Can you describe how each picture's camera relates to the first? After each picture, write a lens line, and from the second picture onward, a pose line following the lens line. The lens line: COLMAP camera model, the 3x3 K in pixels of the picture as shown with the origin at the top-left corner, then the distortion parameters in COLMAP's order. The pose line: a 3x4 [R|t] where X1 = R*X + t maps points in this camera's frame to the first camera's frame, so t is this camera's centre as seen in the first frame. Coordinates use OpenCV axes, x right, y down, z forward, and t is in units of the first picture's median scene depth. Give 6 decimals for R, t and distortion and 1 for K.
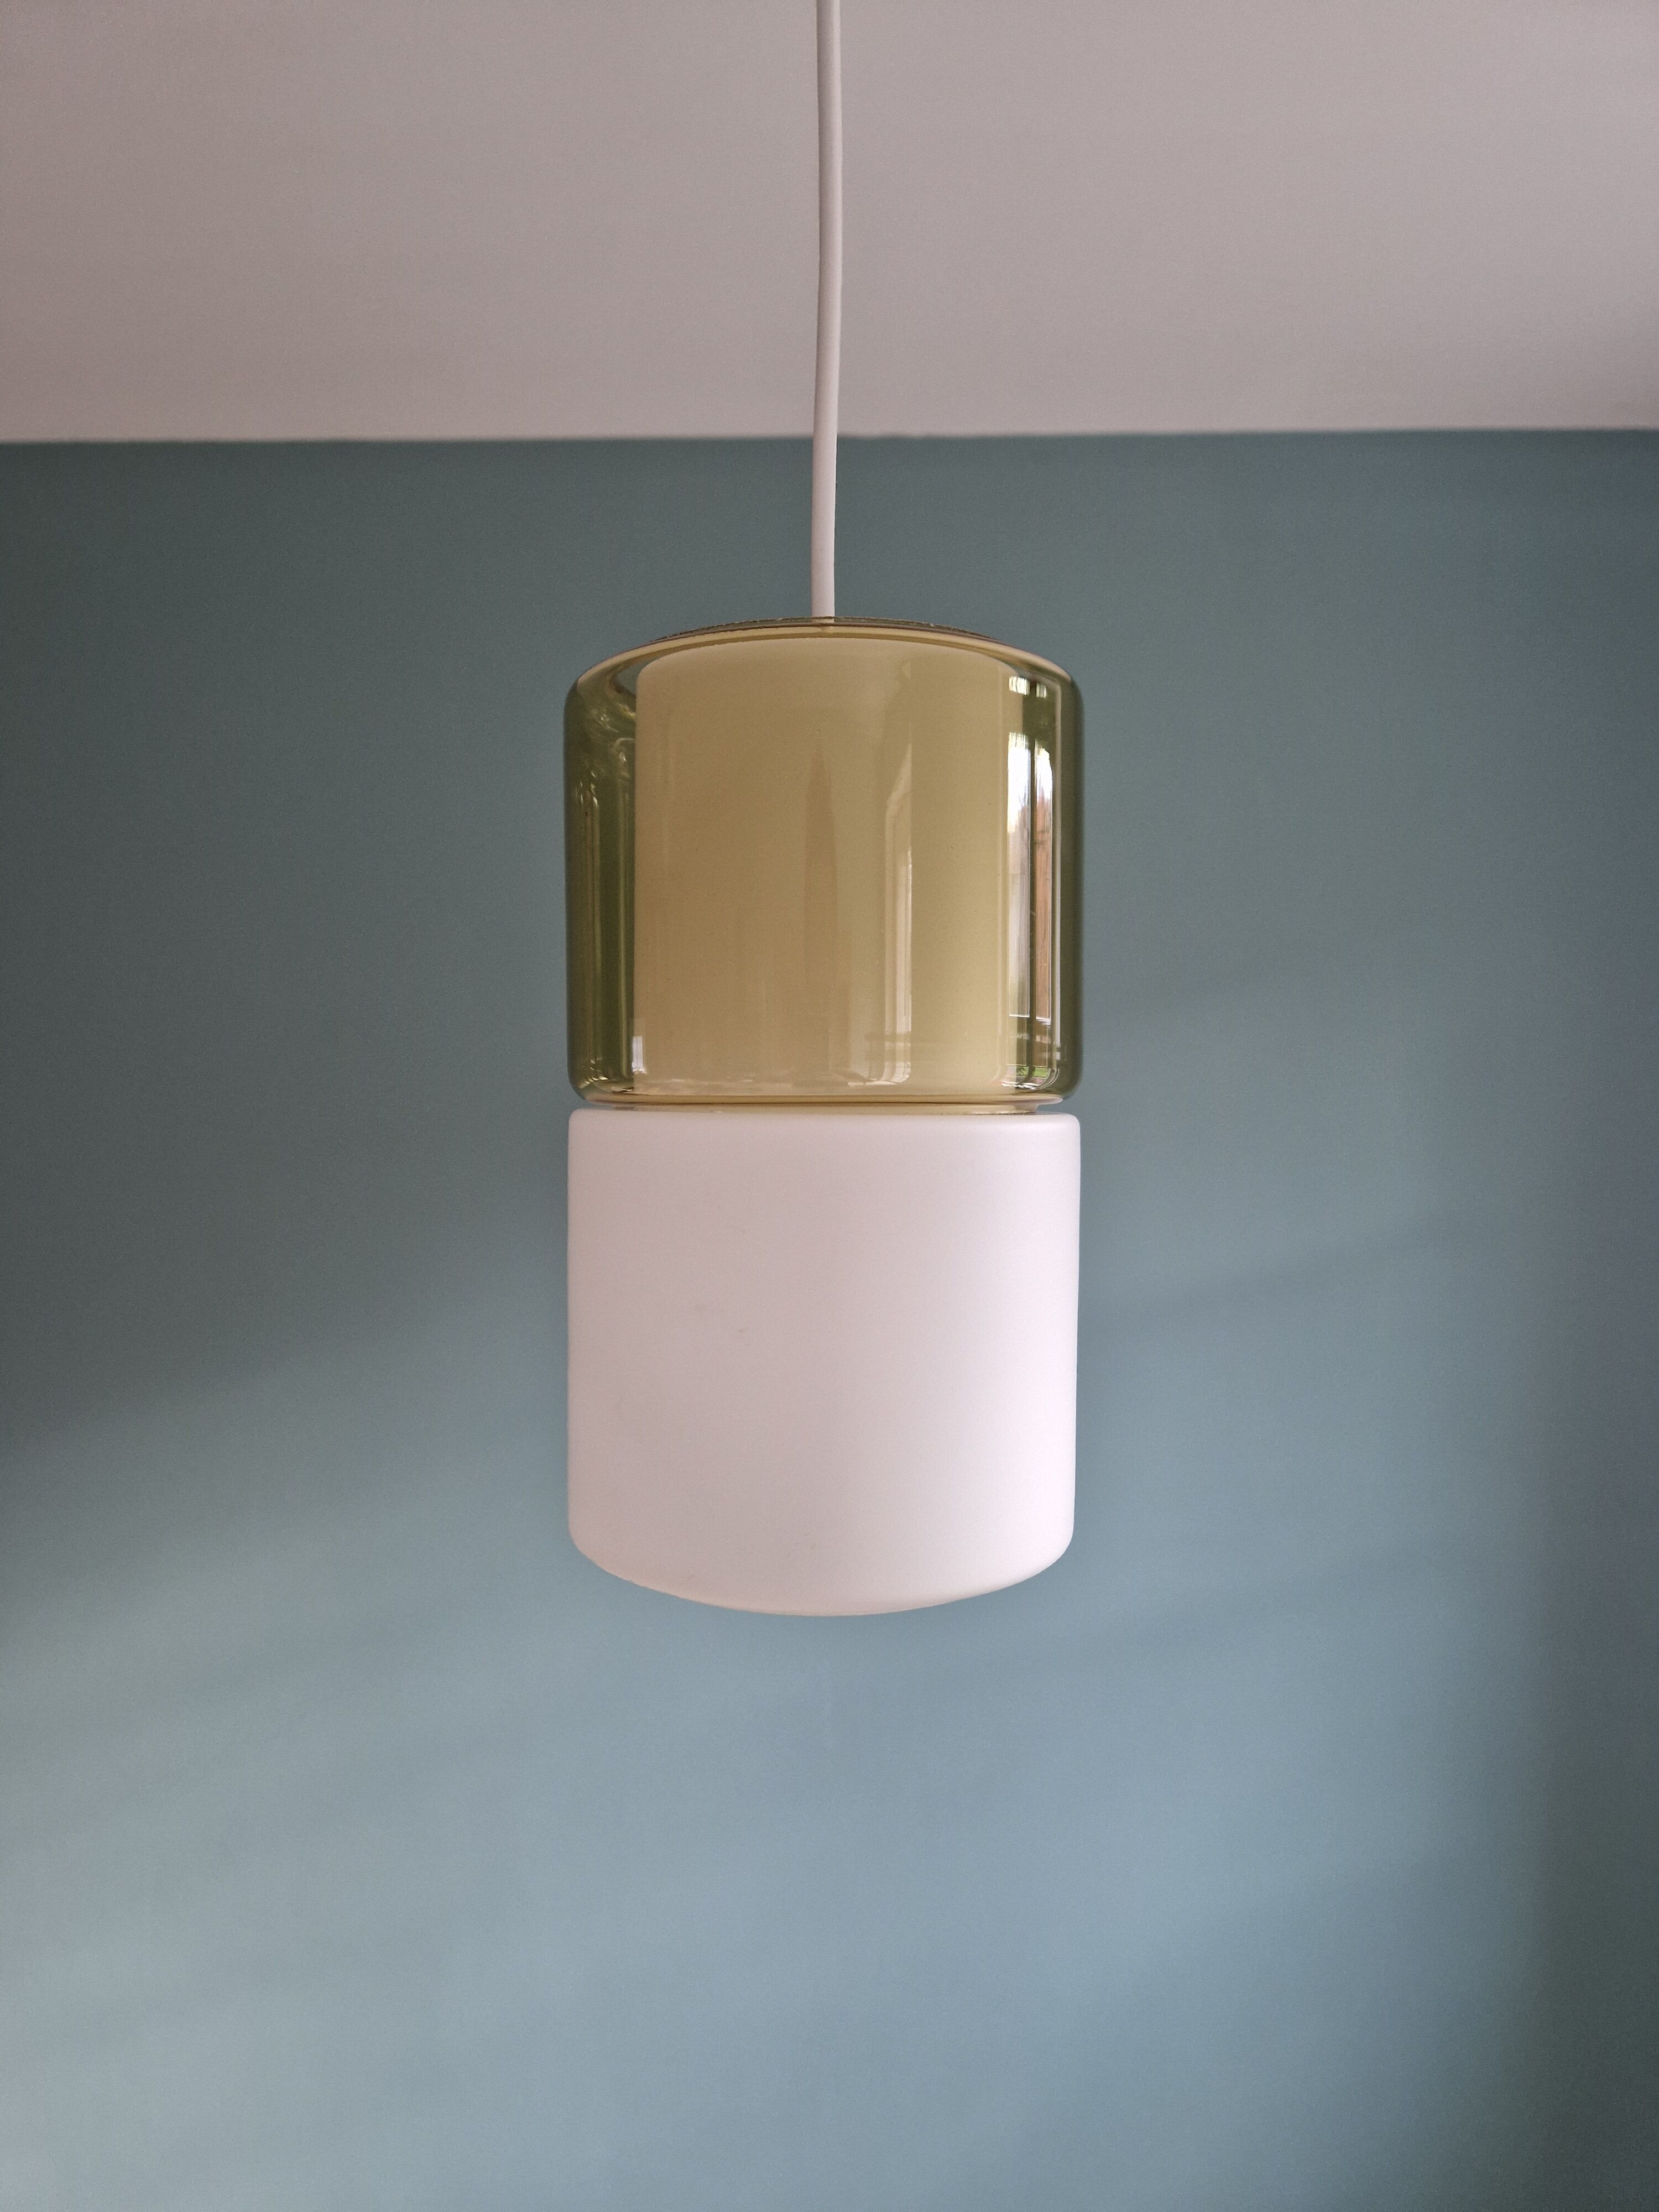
lens RADIAL K [[1439.9, 0, 829.5], [0, 1439.9, 1106.0], [0, 0, 1]] dist [0.000754, 0.000631]
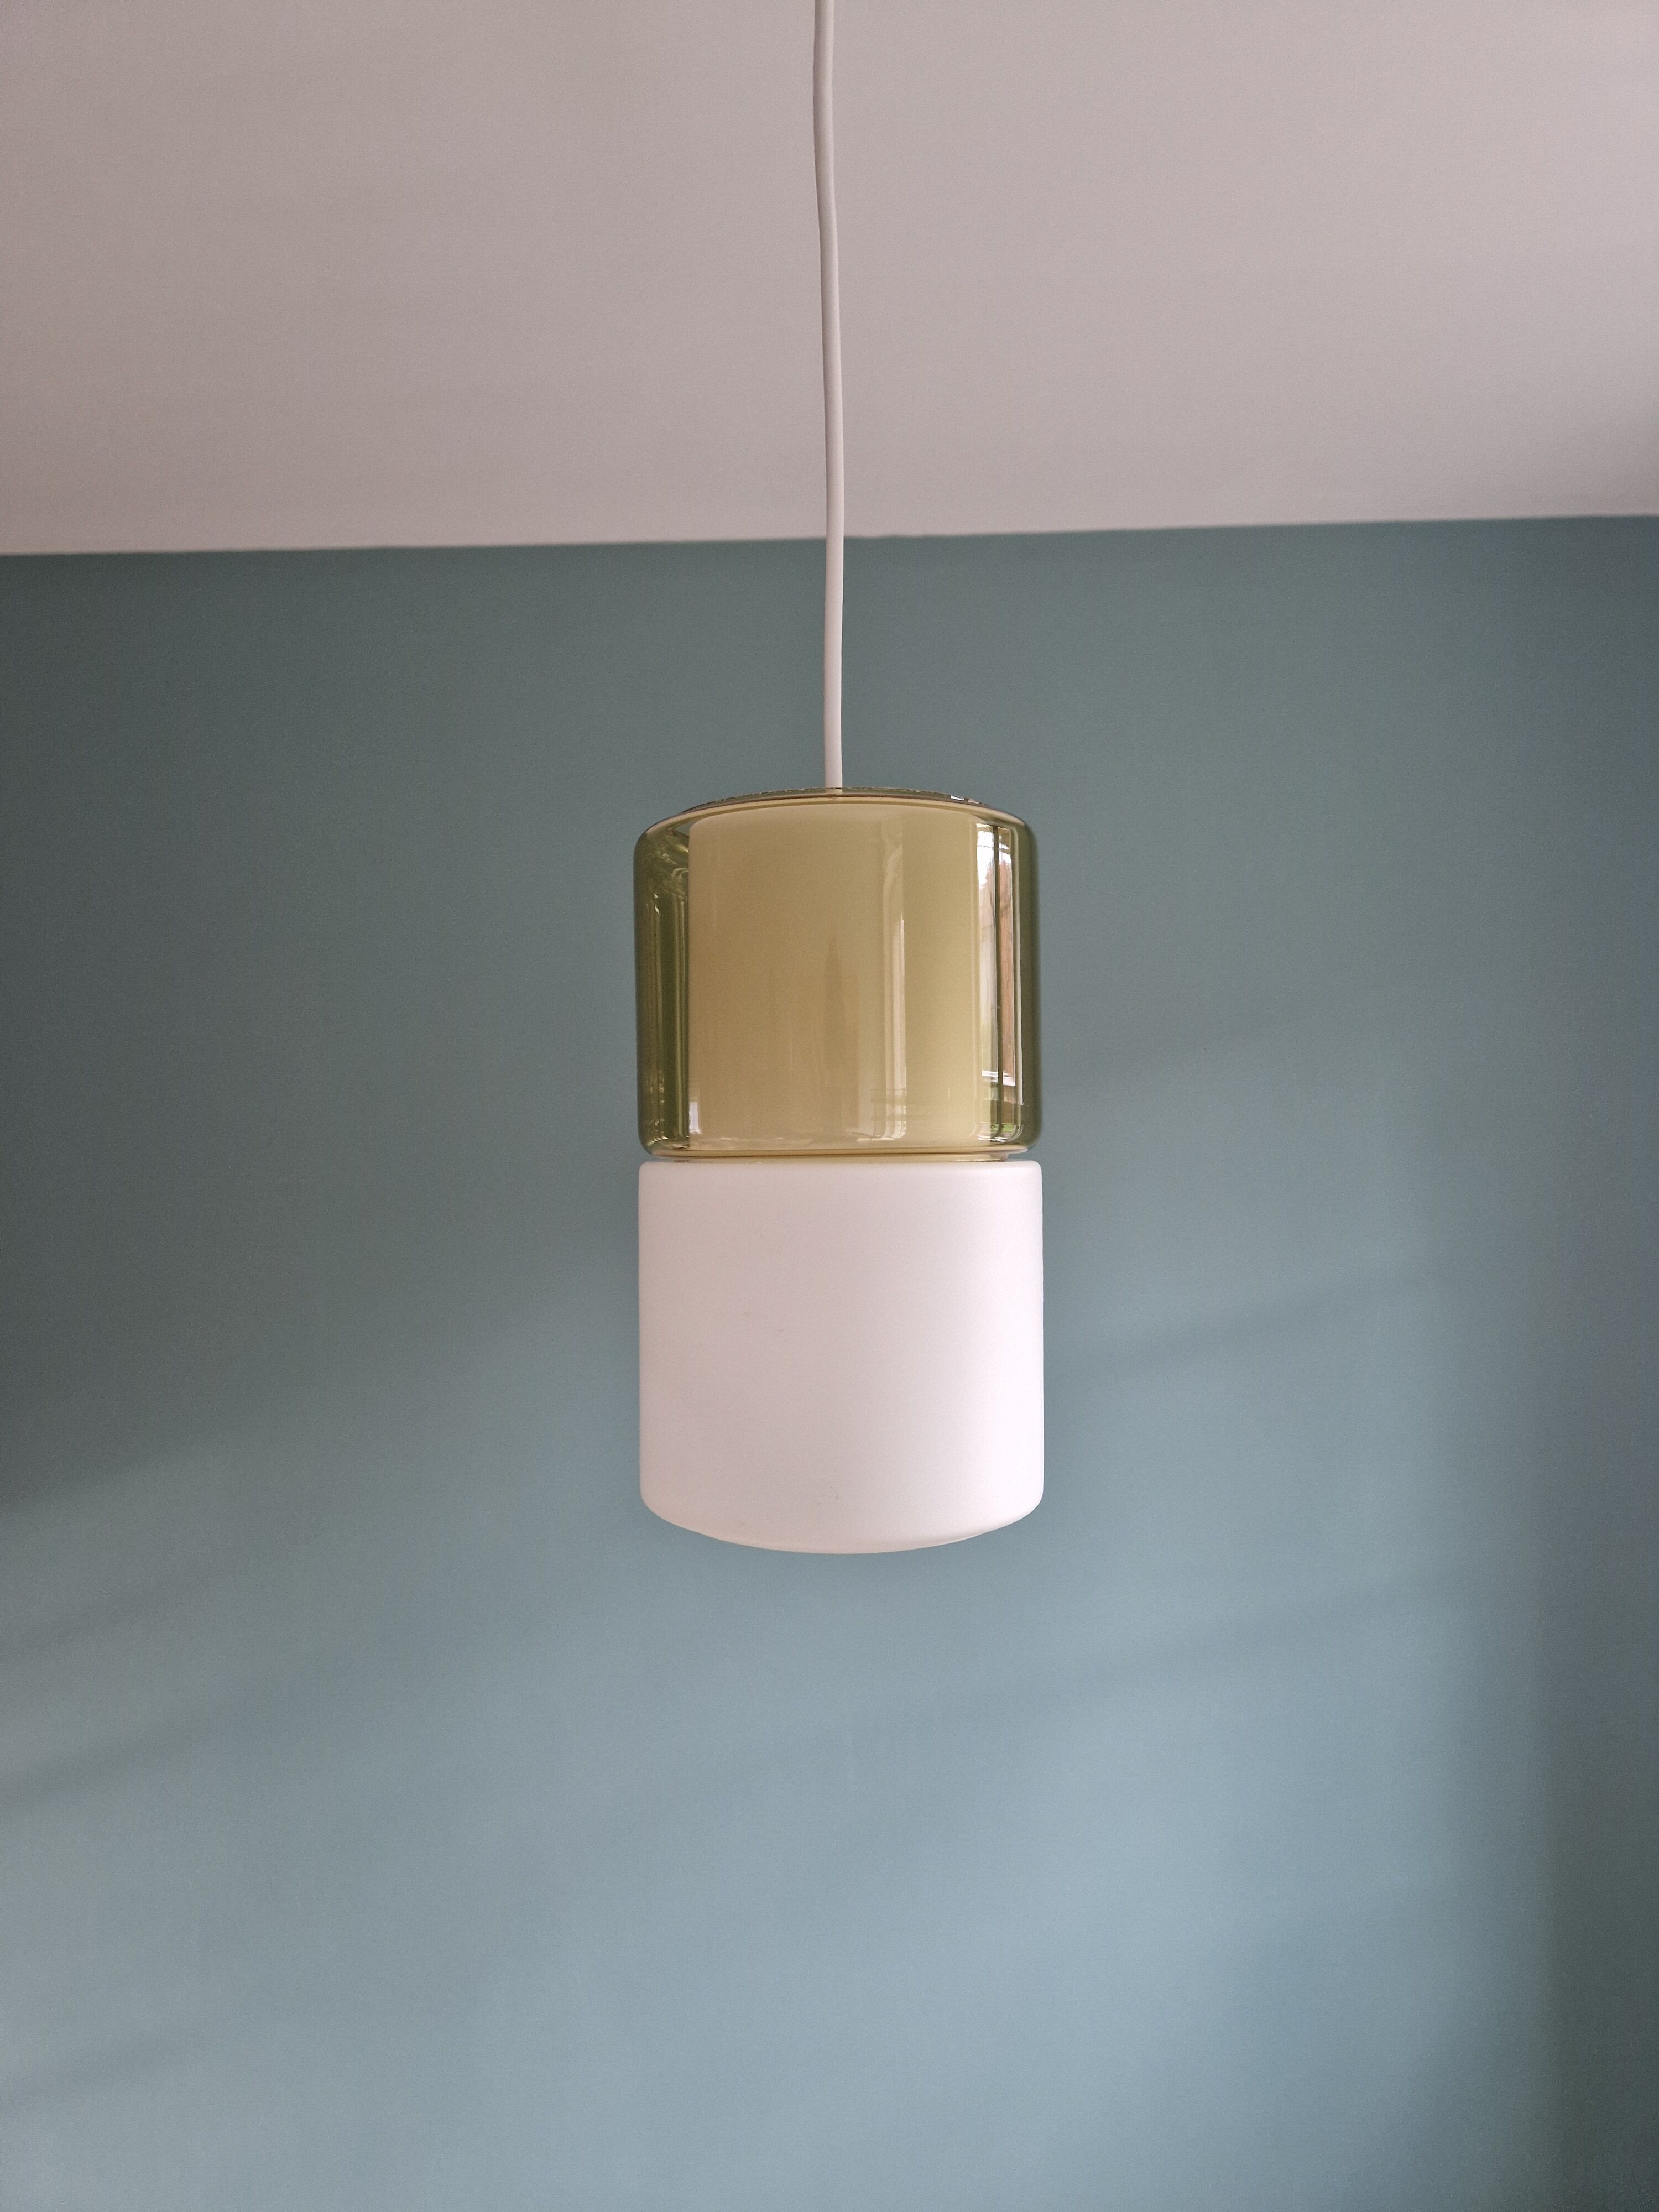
lens RADIAL K [[1439.9, 0, 829.5], [0, 1439.9, 1106.0], [0, 0, 1]] dist [0.000754, 0.000631]
pose [[0.999843, -0.014534, -0.010171, 0.000804], [0.014162, 0.999261, -0.035725, 0.000167], [0.010682, 0.035575, 0.999310, -0.275906]]
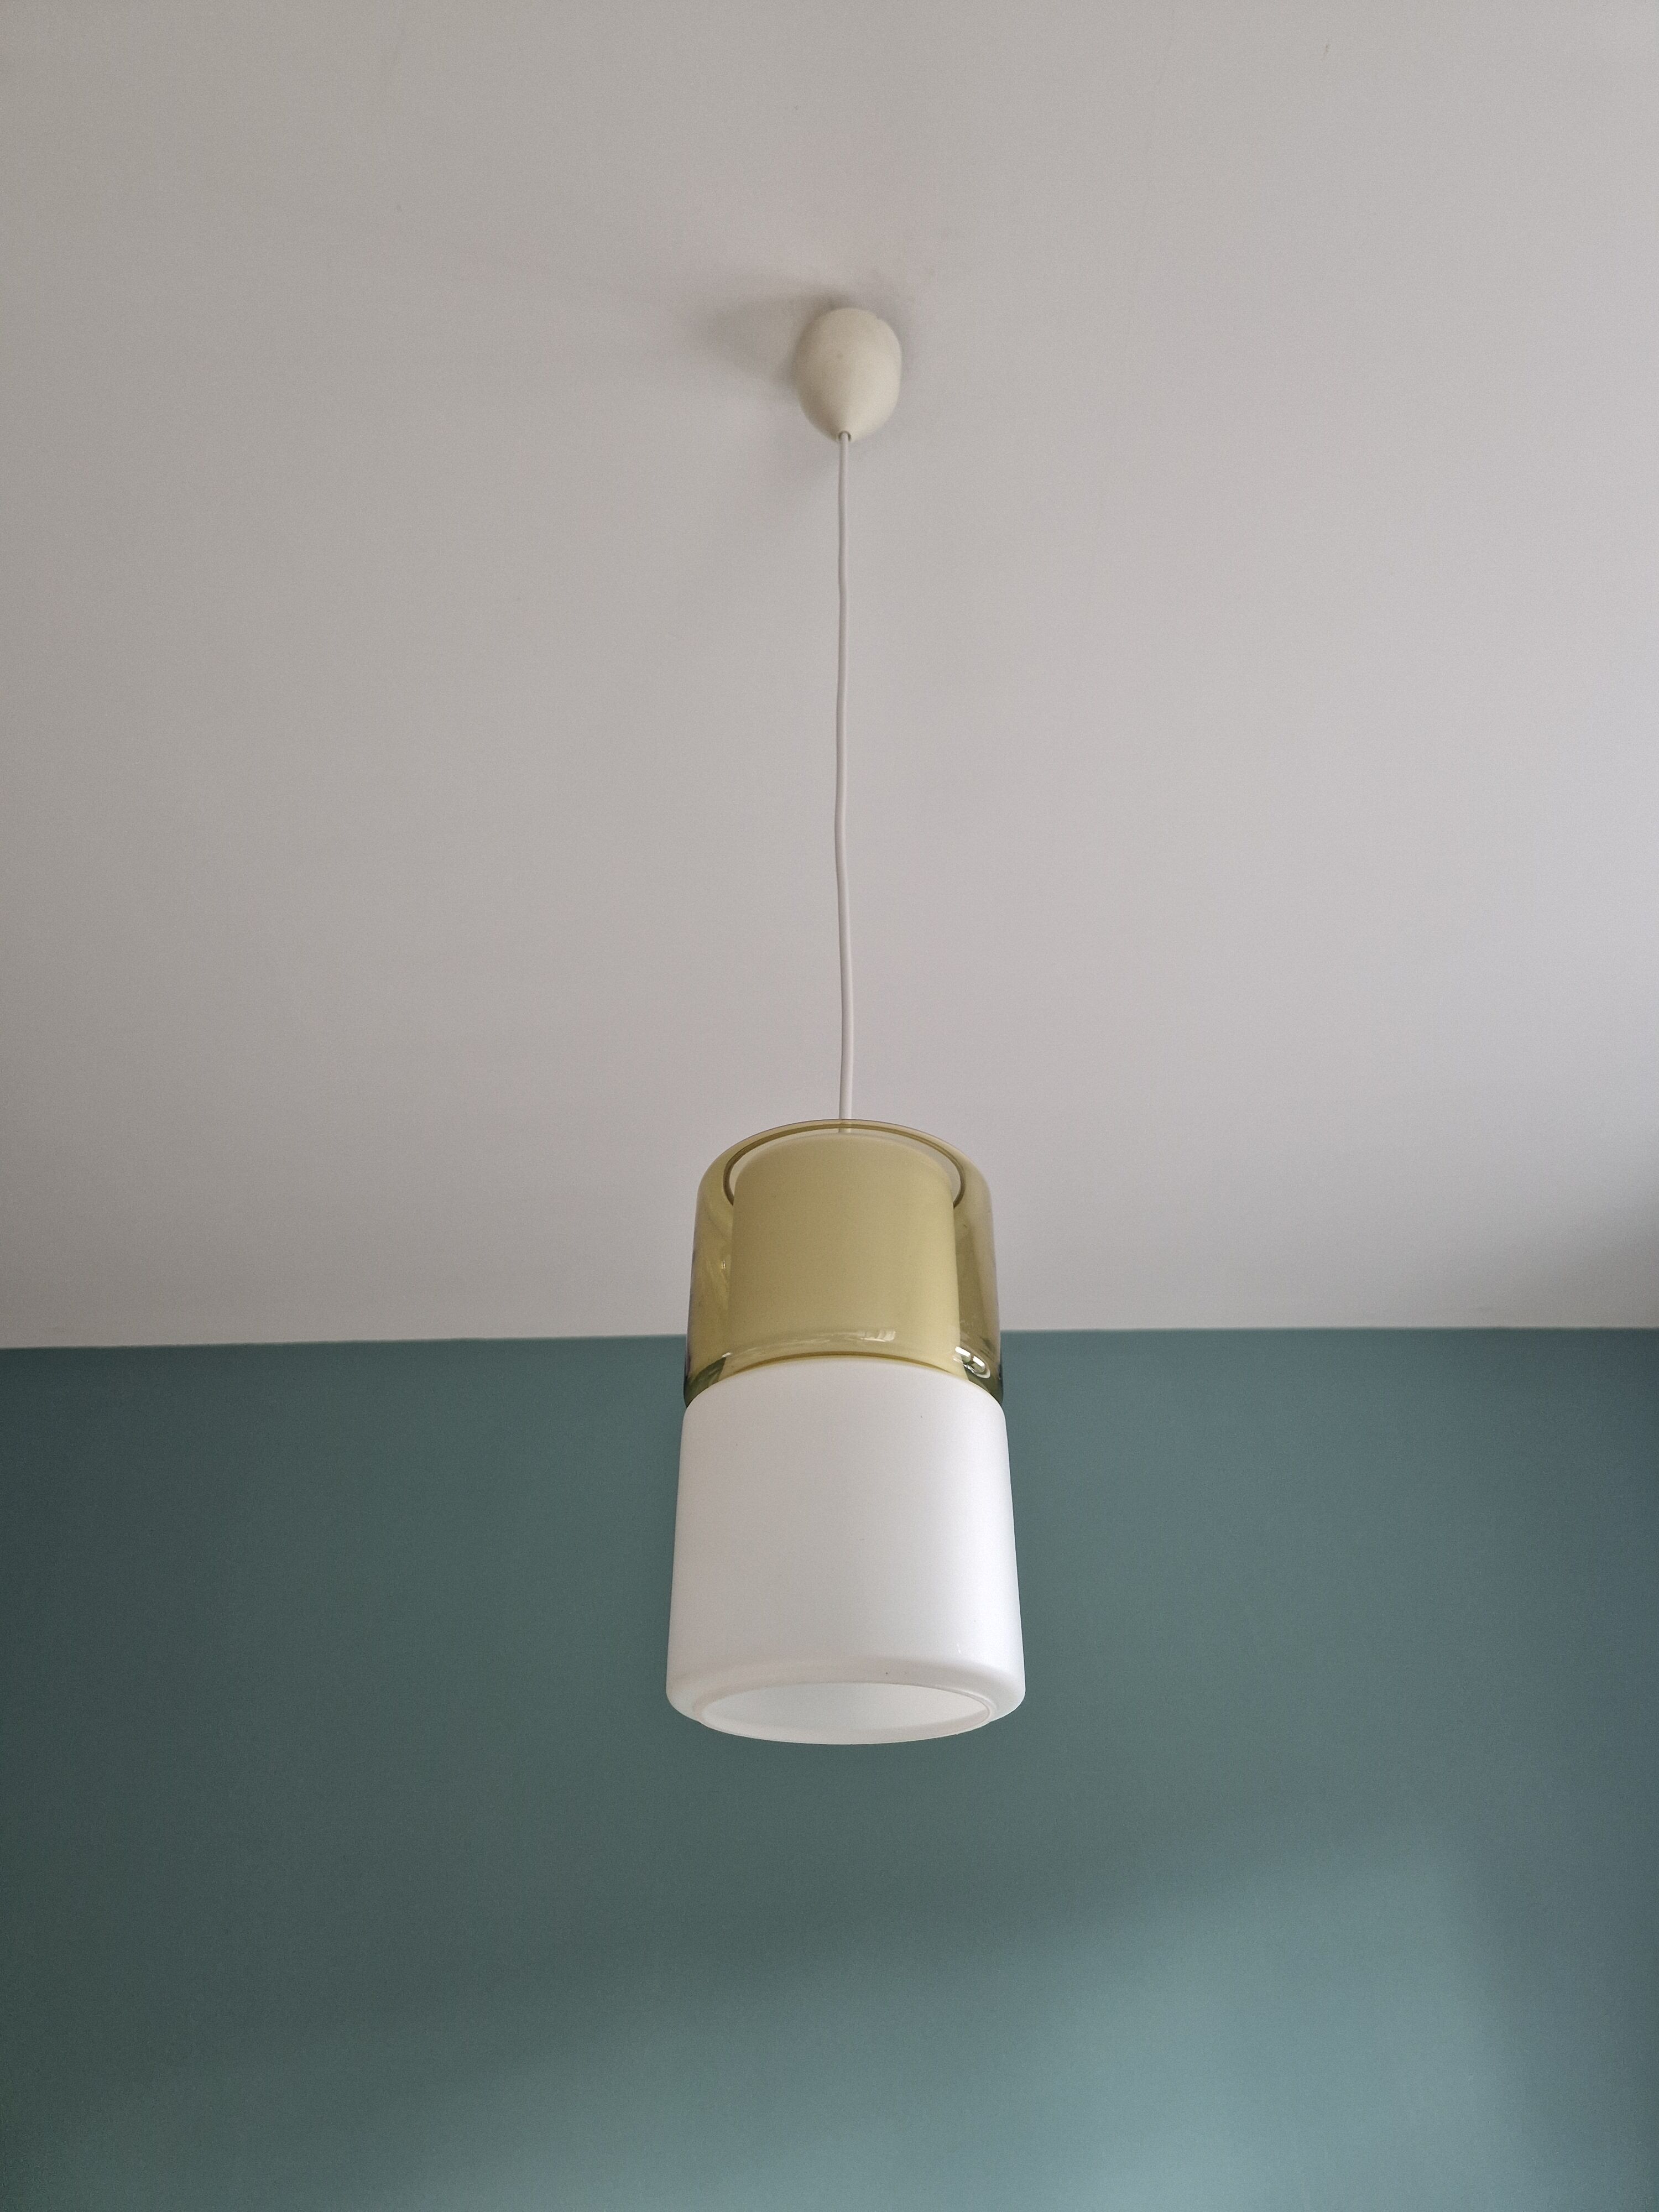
lens RADIAL K [[1439.9, 0, 829.5], [0, 1439.9, 1106.0], [0, 0, 1]] dist [0.000754, 0.000631]
pose [[0.999884, -0.007019, -0.013538, 0.002194], [-0.003029, 0.778669, -0.627428, 0.707466], [0.014946, 0.627396, 0.778557, -0.446216]]
